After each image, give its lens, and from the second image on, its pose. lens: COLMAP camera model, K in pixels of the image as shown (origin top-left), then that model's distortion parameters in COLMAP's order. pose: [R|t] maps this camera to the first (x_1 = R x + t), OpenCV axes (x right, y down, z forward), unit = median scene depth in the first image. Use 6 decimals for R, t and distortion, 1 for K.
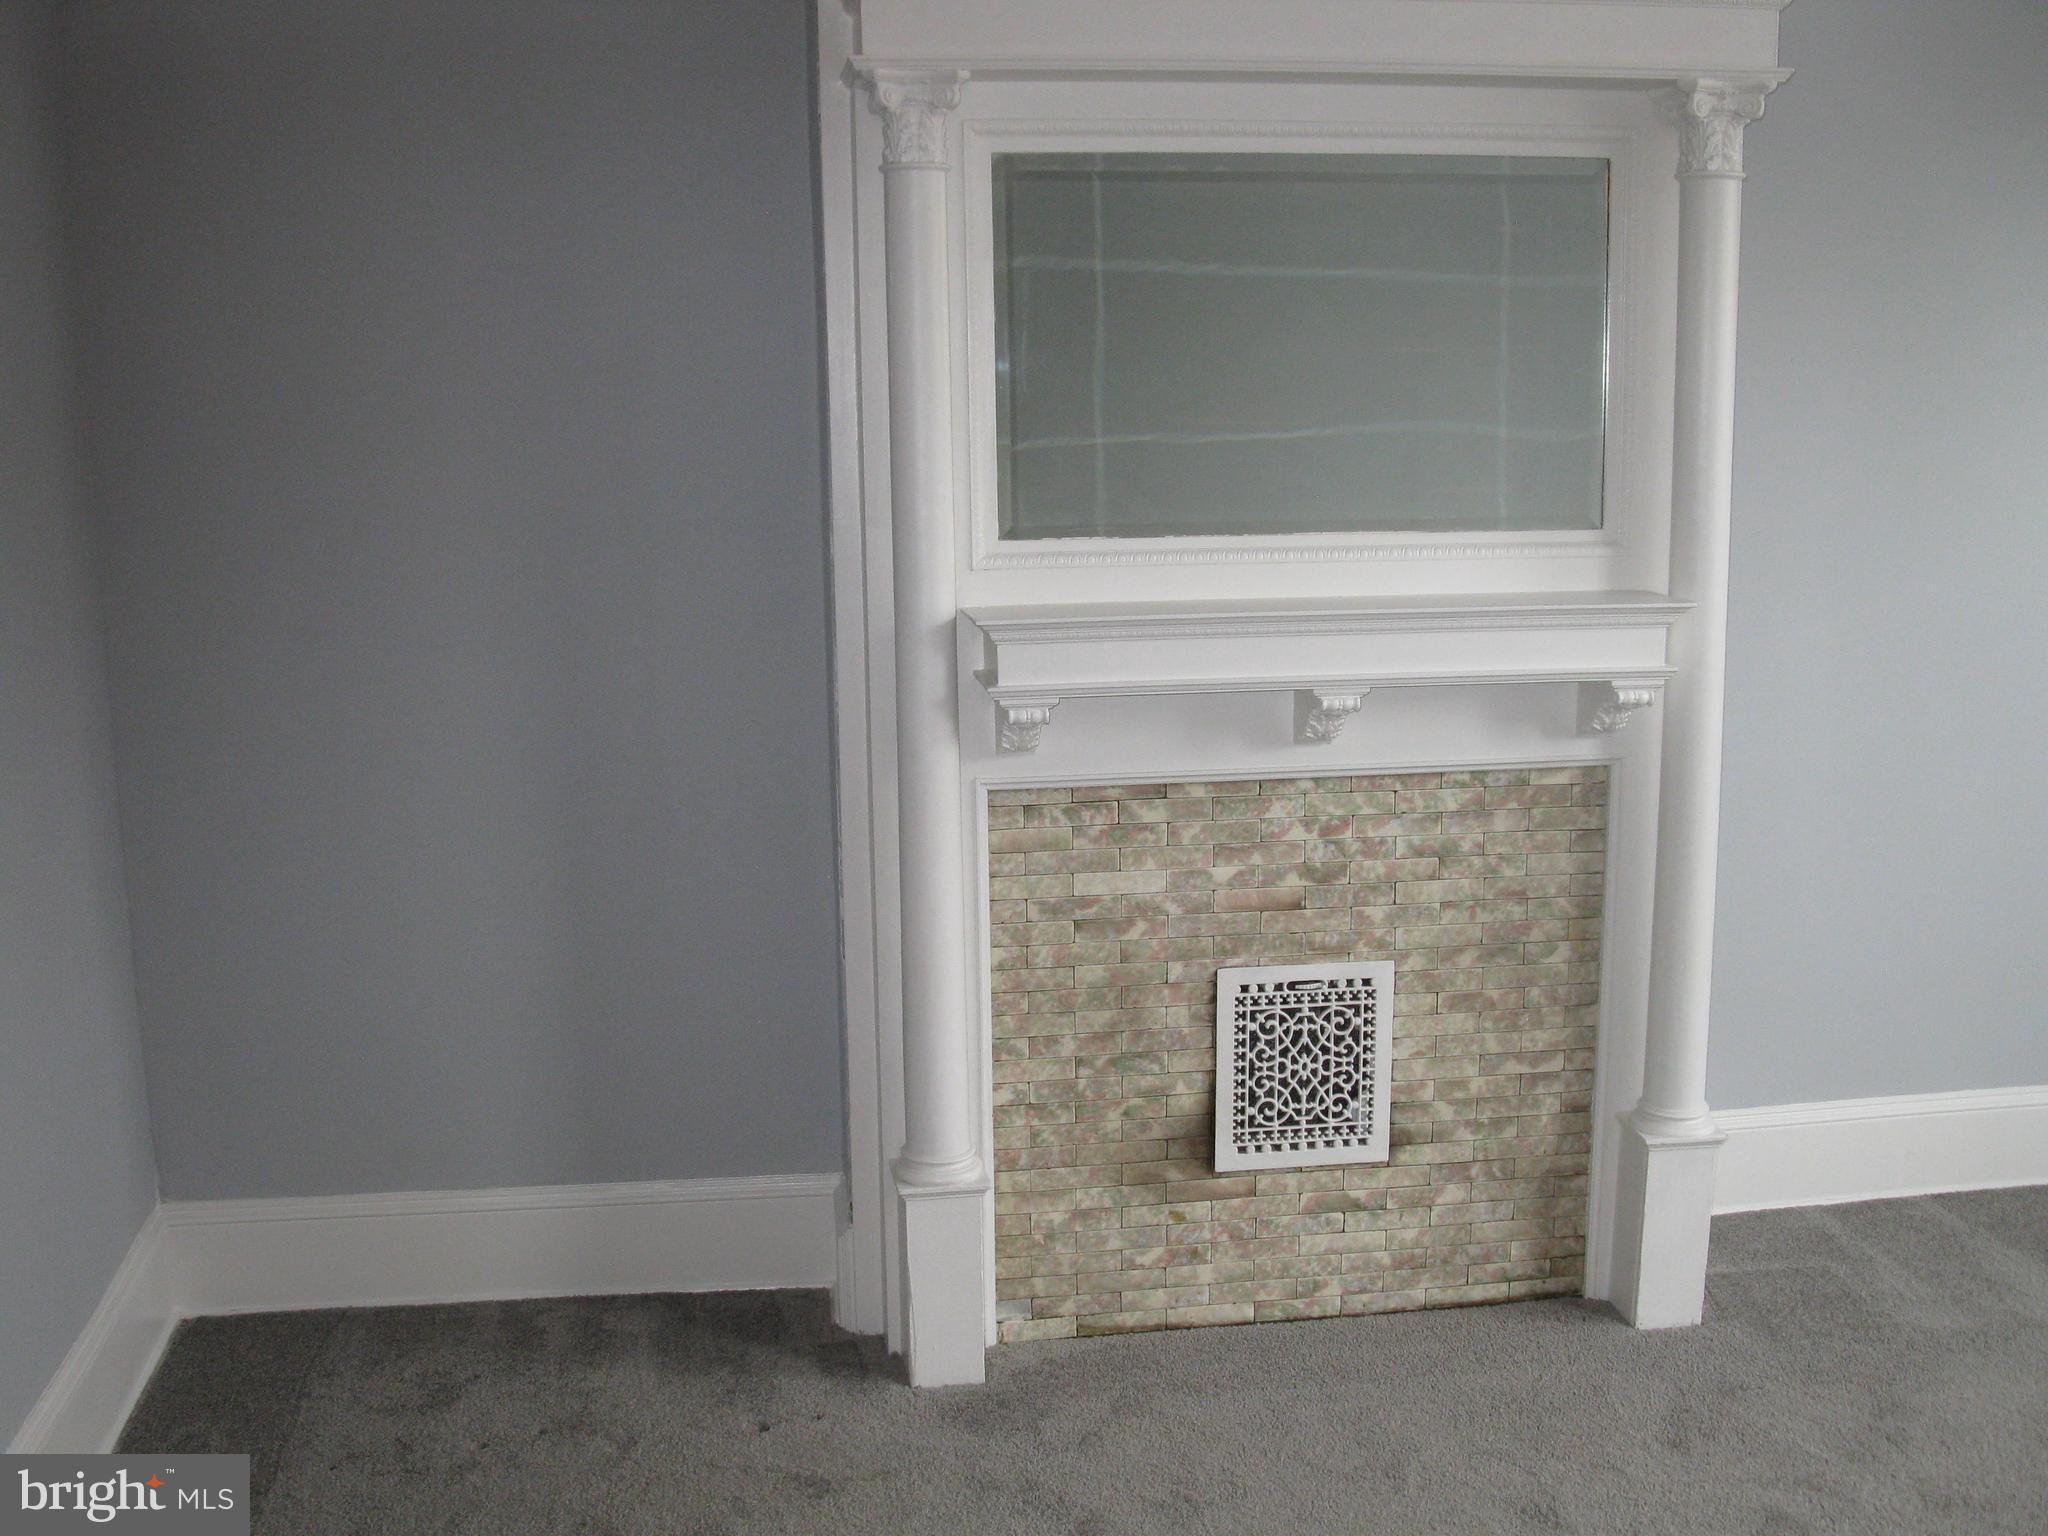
lens RADIAL K [[2177.0, 0, 1024.0], [0, 2177.0, 768.0], [0, 0, 1]] dist [-0.204993, 0.216255]
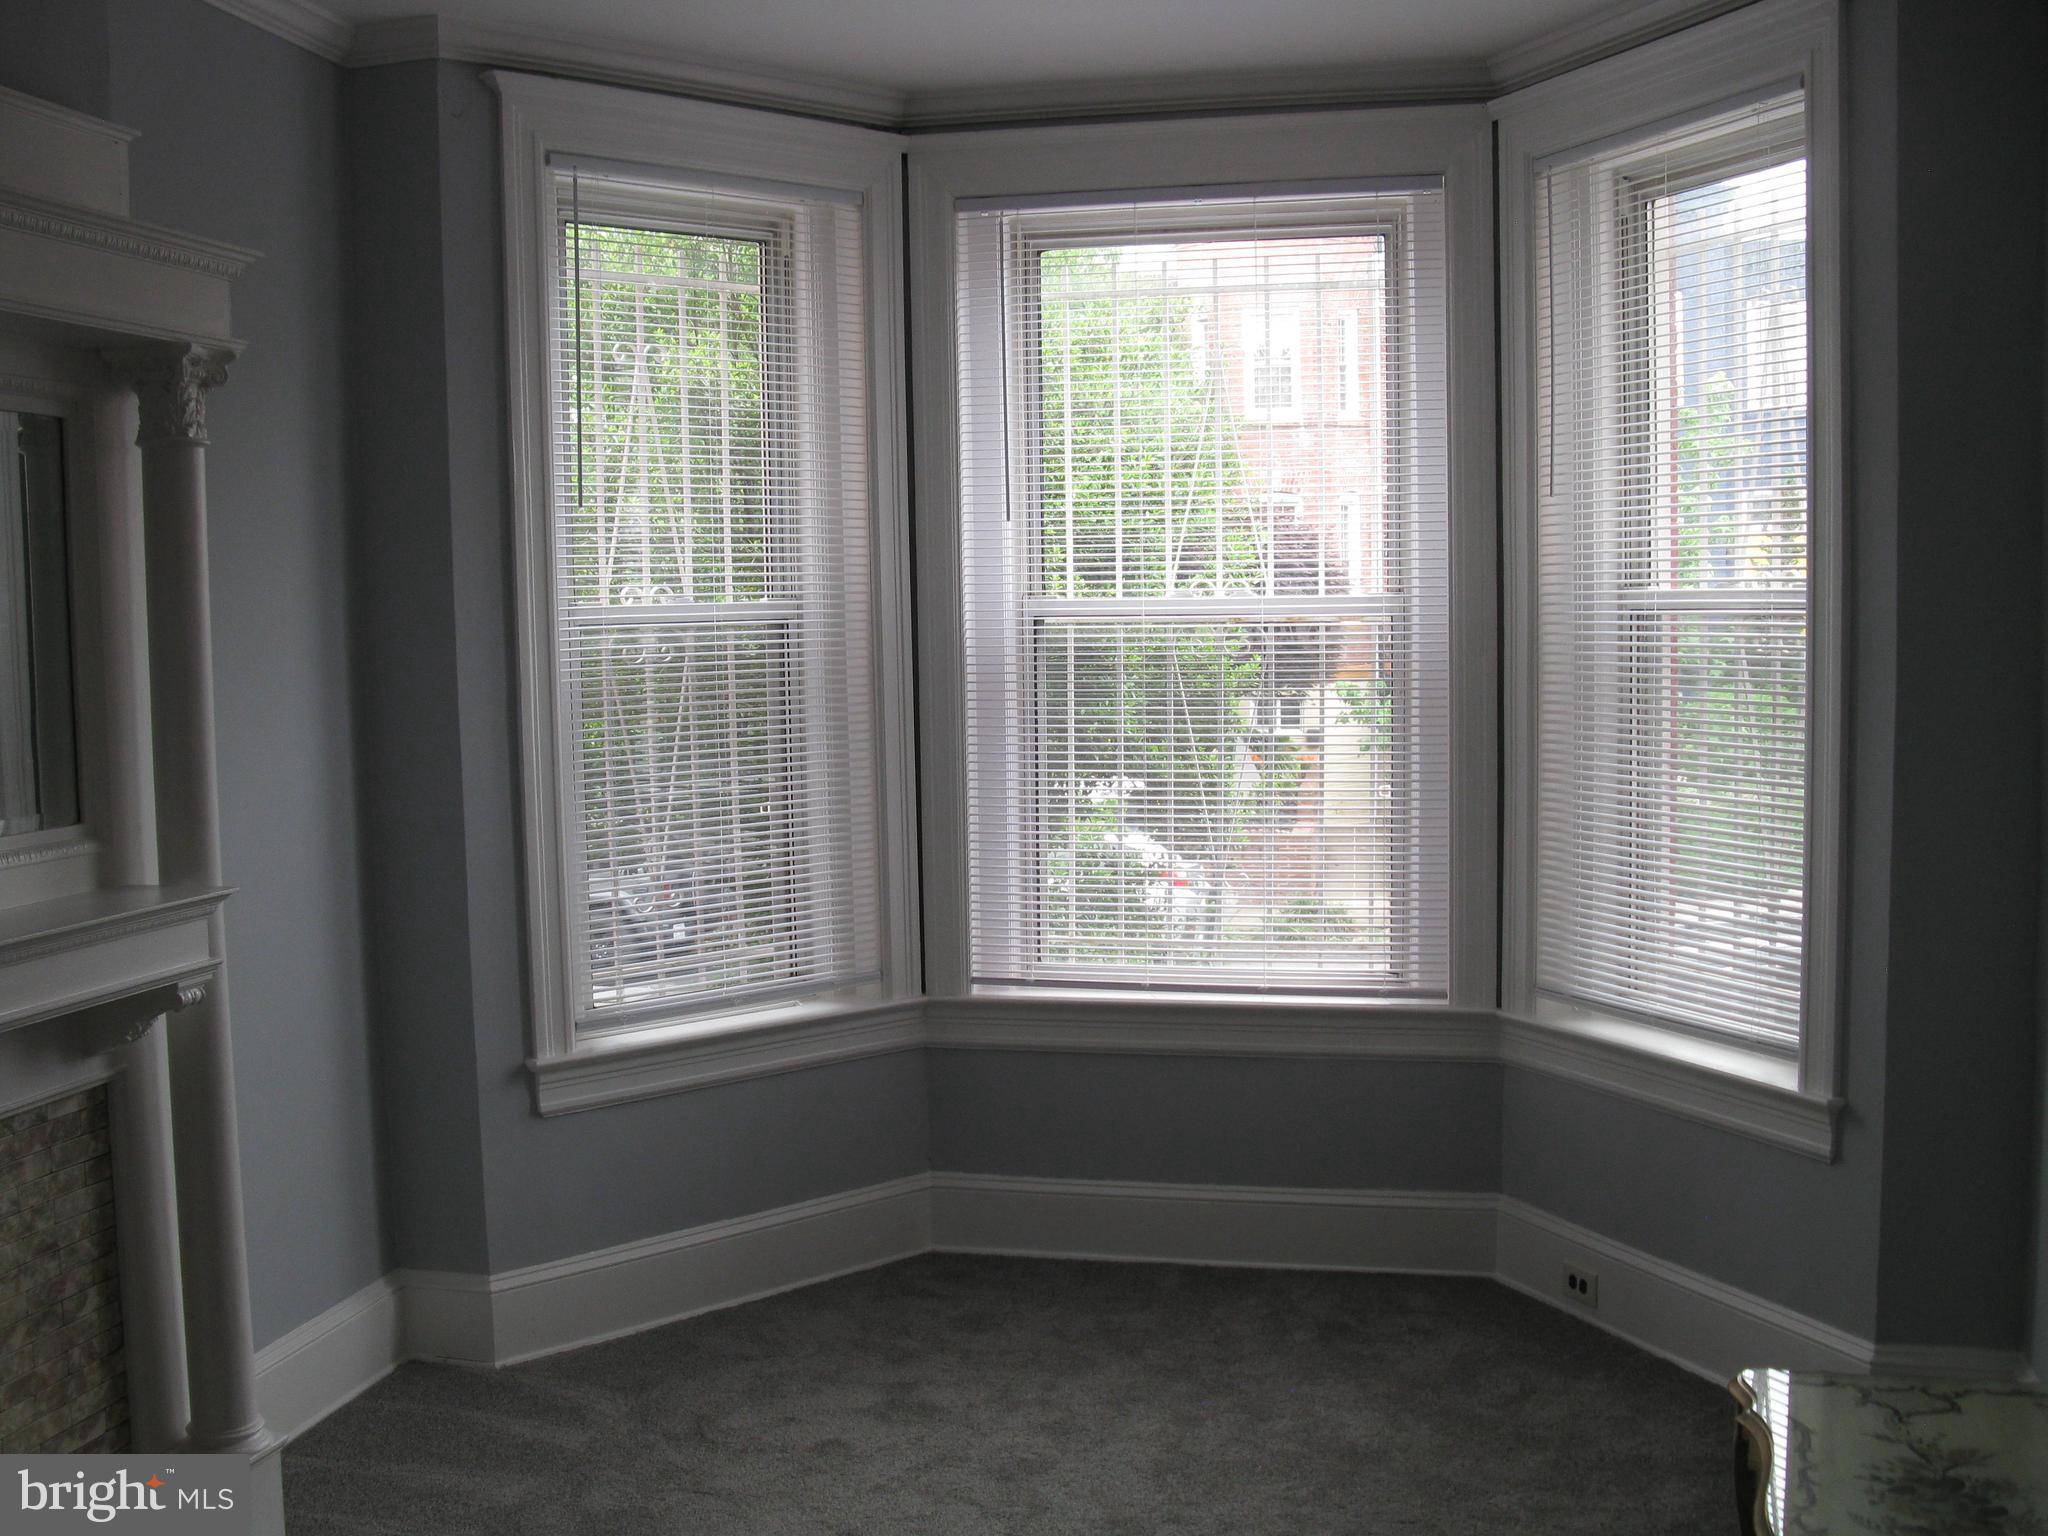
lens RADIAL K [[2177.0, 0, 1024.0], [0, 2177.0, 768.0], [0, 0, 1]] dist [-0.204993, 0.216255]
pose [[0.361269, -0.065697, 0.930144, -0.402482], [0.179355, 0.983784, -0.000177, -0.061526], [-0.915050, 0.166890, 0.367194, 0.297717]]
